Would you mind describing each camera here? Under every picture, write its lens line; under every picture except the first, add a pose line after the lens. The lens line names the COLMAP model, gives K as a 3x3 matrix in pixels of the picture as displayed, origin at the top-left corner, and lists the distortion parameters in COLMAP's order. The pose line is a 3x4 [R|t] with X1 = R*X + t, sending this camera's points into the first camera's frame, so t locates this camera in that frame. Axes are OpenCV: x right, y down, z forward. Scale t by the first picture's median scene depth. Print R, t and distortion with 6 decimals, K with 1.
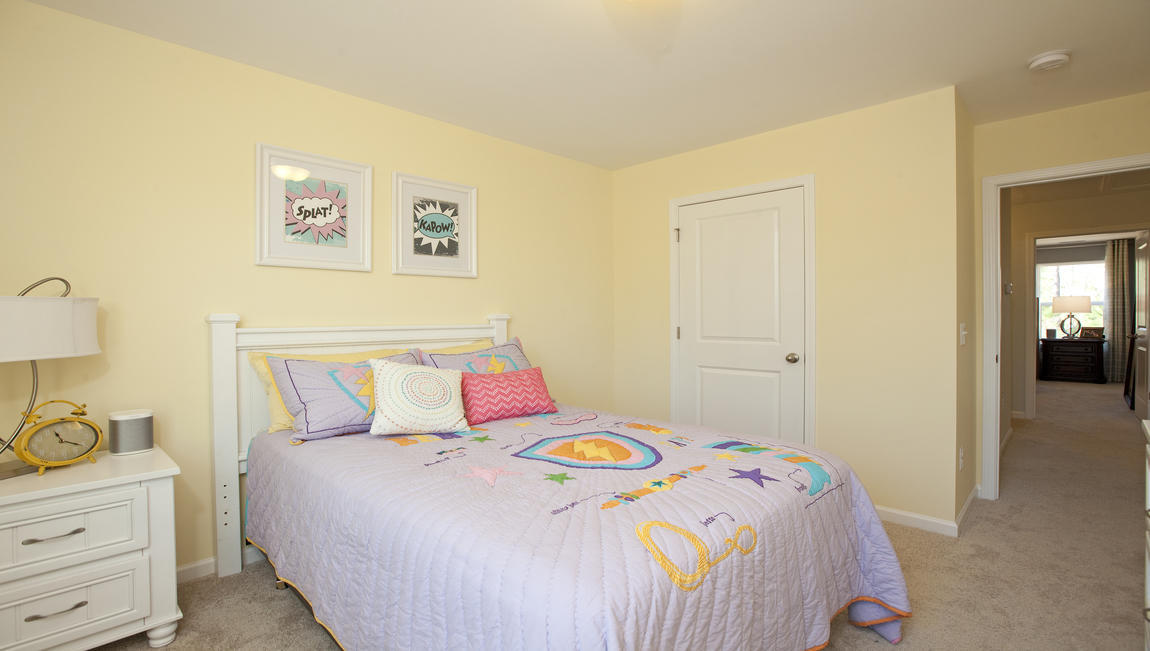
lens RADIAL K [[552.8, 0, 570.0], [0, 552.8, 321.2], [0, 0, 1]] dist [-0.003980, -0.000355]
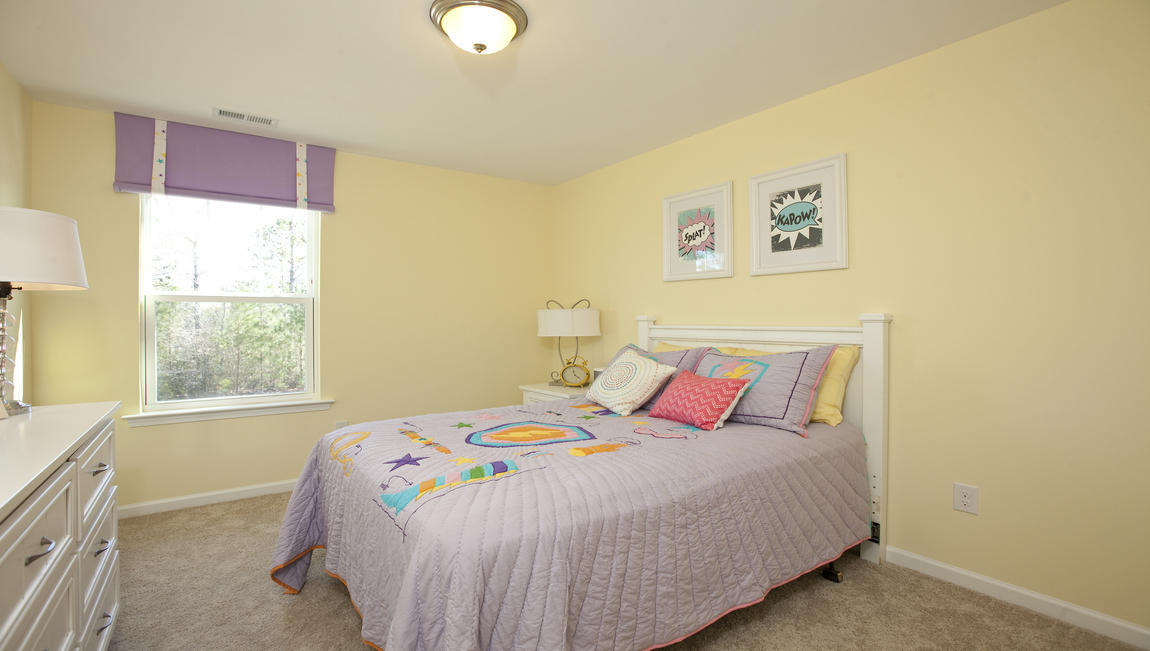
lens RADIAL K [[552.8, 0, 575.6], [0, 552.8, 320.2], [0, 0, 1]] dist [-0.003980, -0.000355]
pose [[-0.161594, 0.005998, -0.986839, 0.724439], [-0.005573, 0.999960, 0.006991, -0.007033], [0.986842, 0.006629, -0.161554, 0.801654]]
